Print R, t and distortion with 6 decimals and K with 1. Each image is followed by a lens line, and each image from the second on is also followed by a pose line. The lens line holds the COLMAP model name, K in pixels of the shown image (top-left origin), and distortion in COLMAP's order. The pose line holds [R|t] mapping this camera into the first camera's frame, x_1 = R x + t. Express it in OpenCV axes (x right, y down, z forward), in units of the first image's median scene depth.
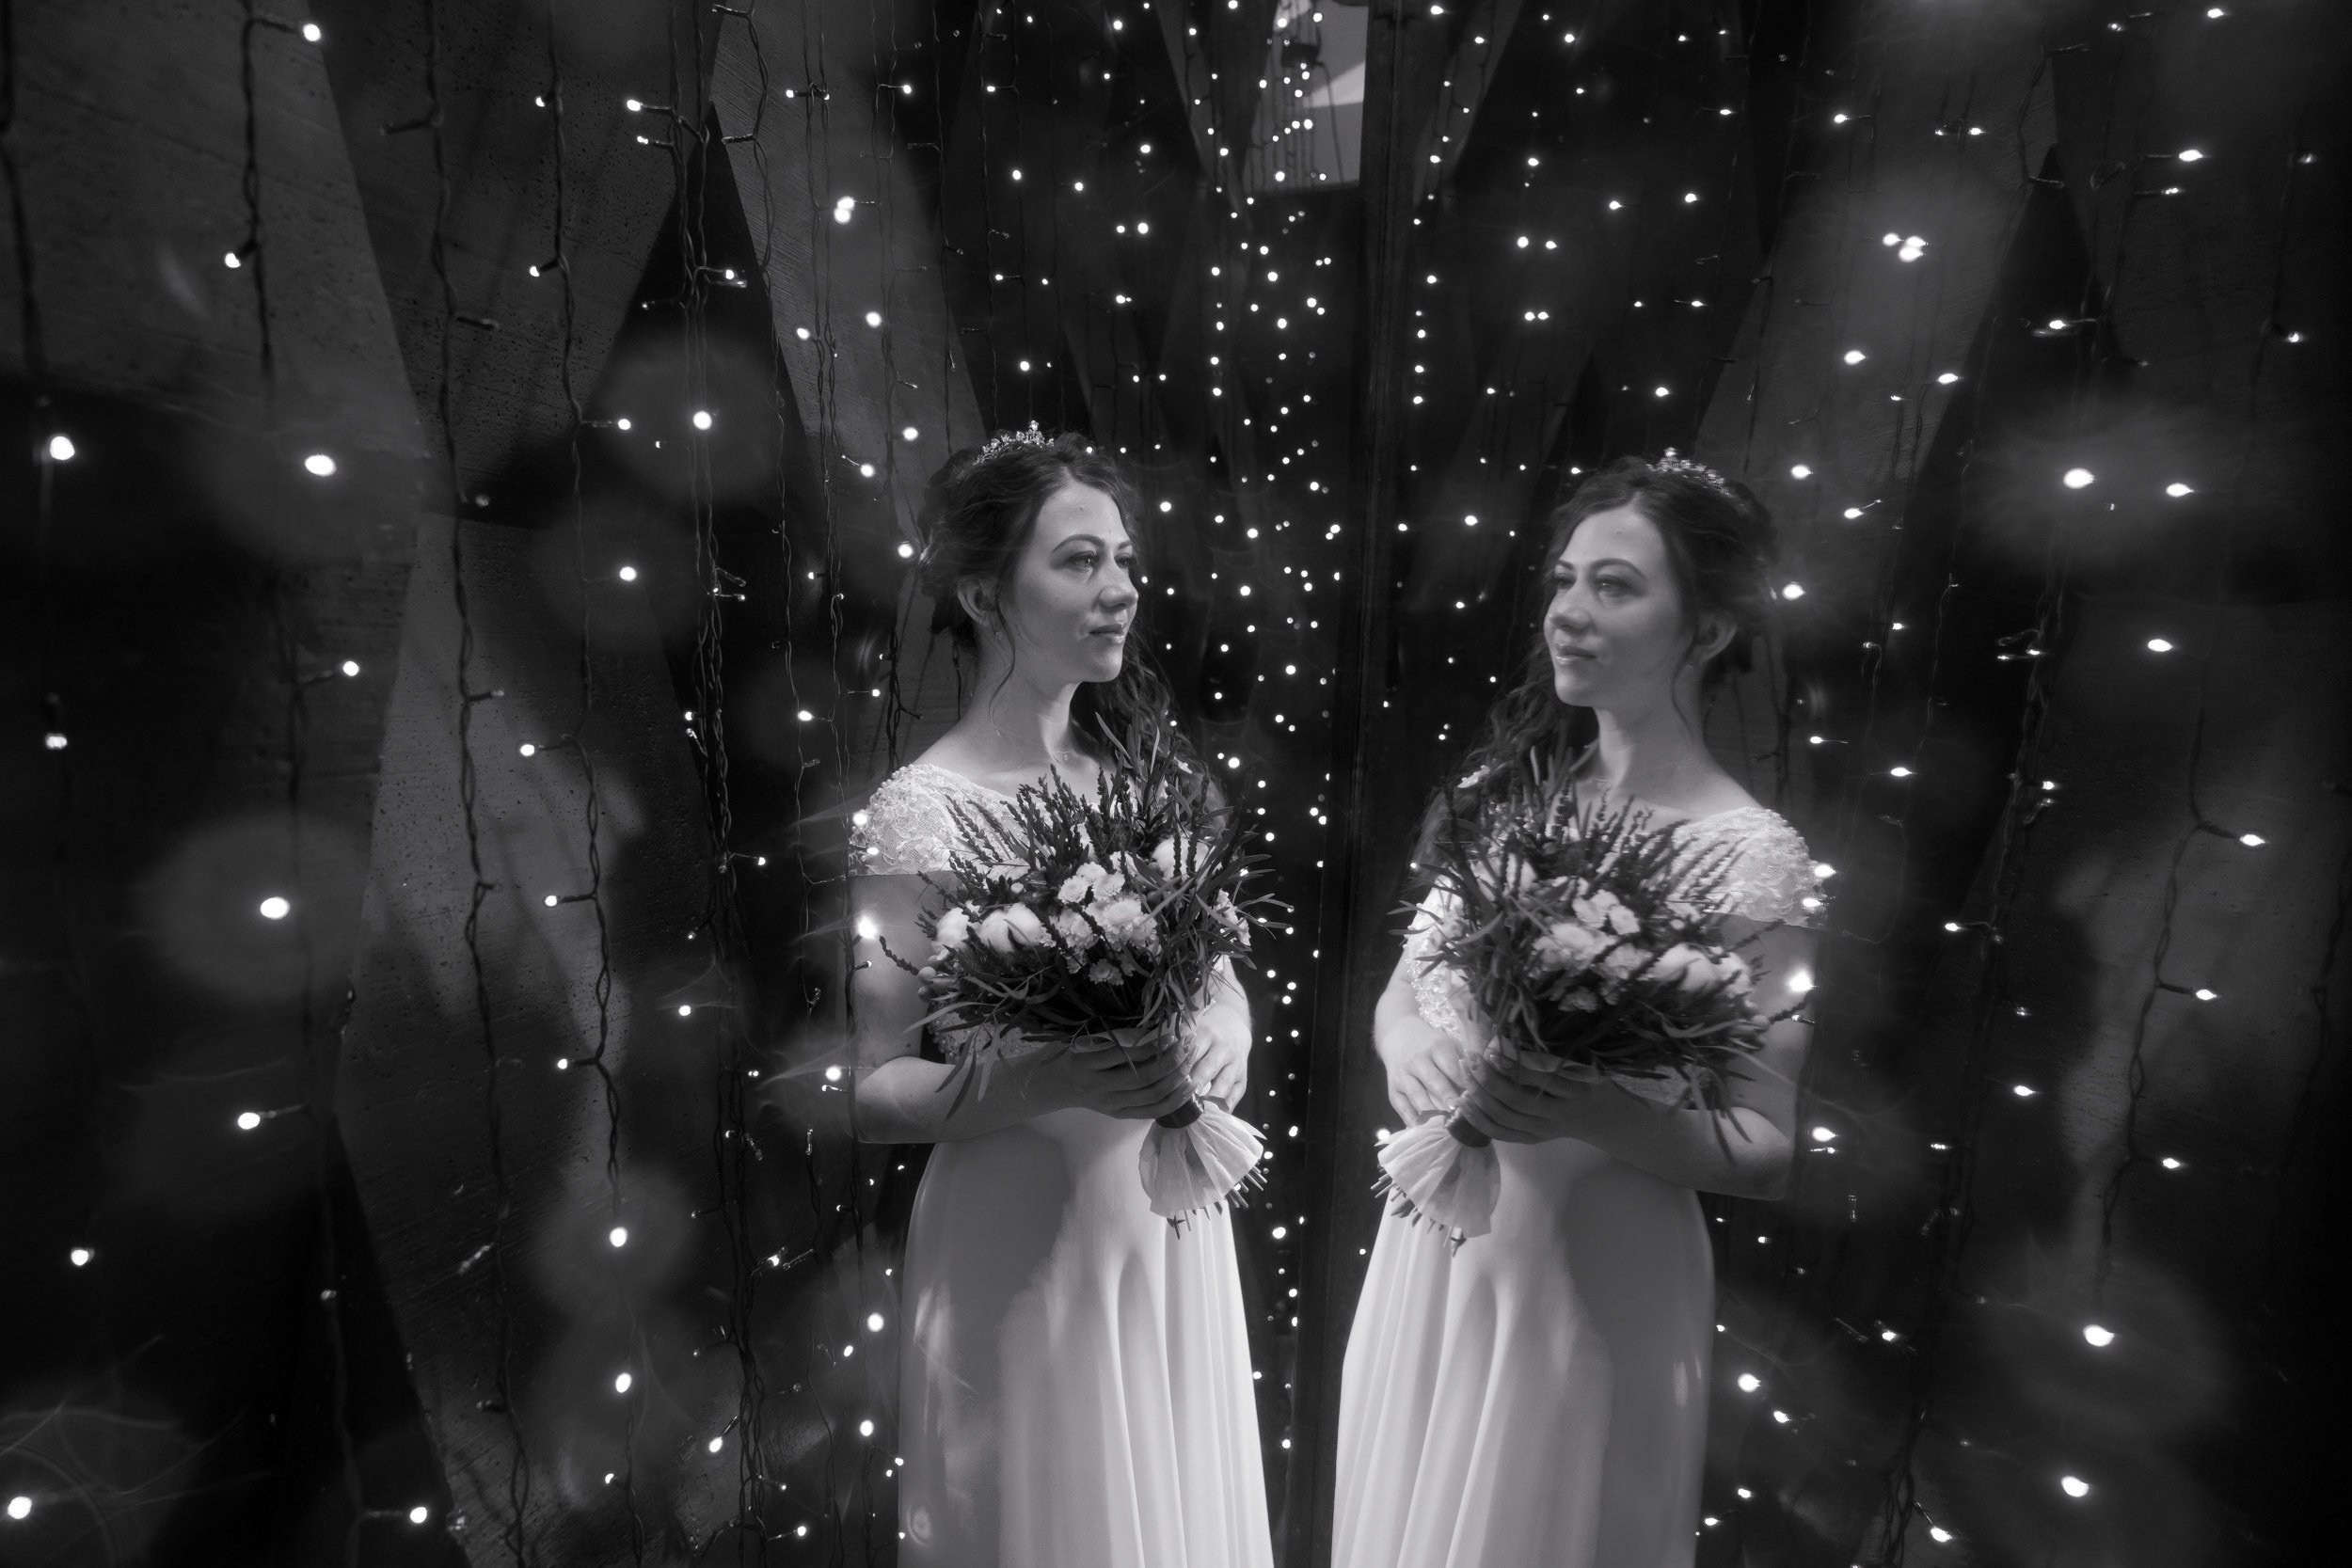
lens RADIAL K [[1628.0, 0, 1174.8], [0, 1628.0, 786.1], [0, 0, 1]] dist [0.002302, 0.003204]
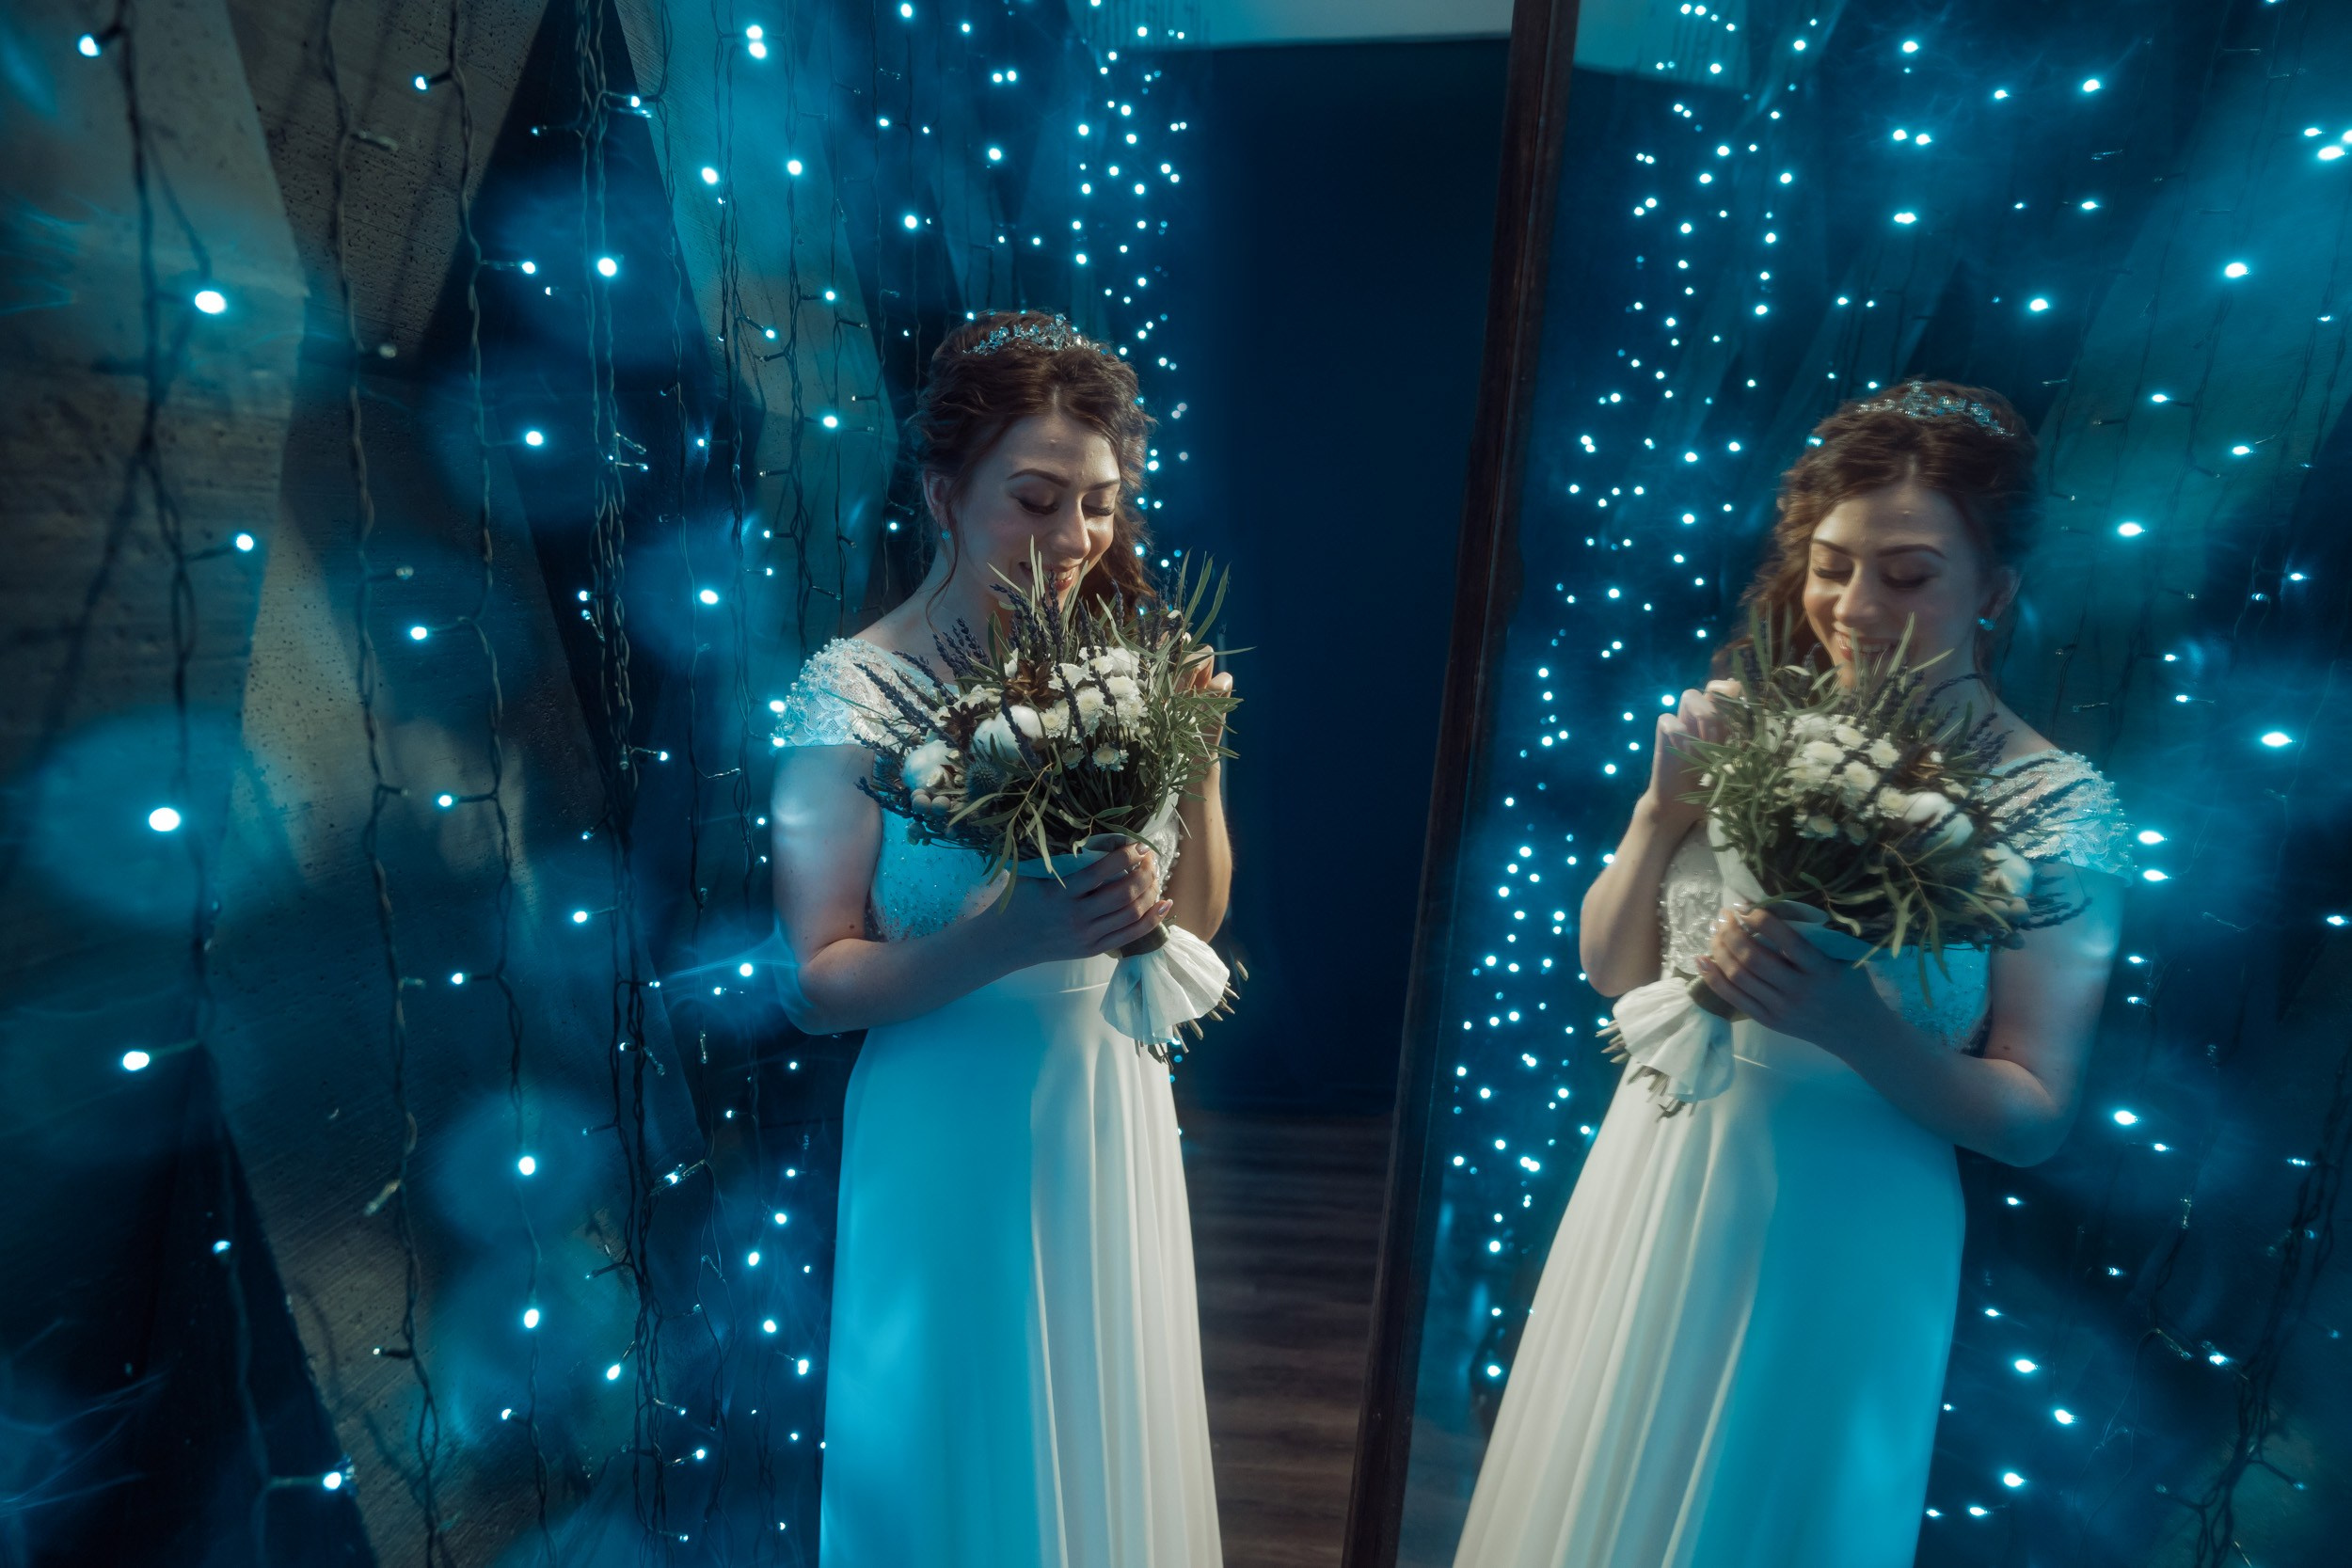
lens RADIAL K [[1628.0, 0, 1177.3], [0, 1628.0, 781.8], [0, 0, 1]] dist [0.002302, 0.003204]
pose [[0.991392, 0.016894, 0.129833, -0.094167], [-0.026542, 0.996983, 0.072946, -0.016421], [-0.128209, -0.075764, 0.988849, 0.052942]]
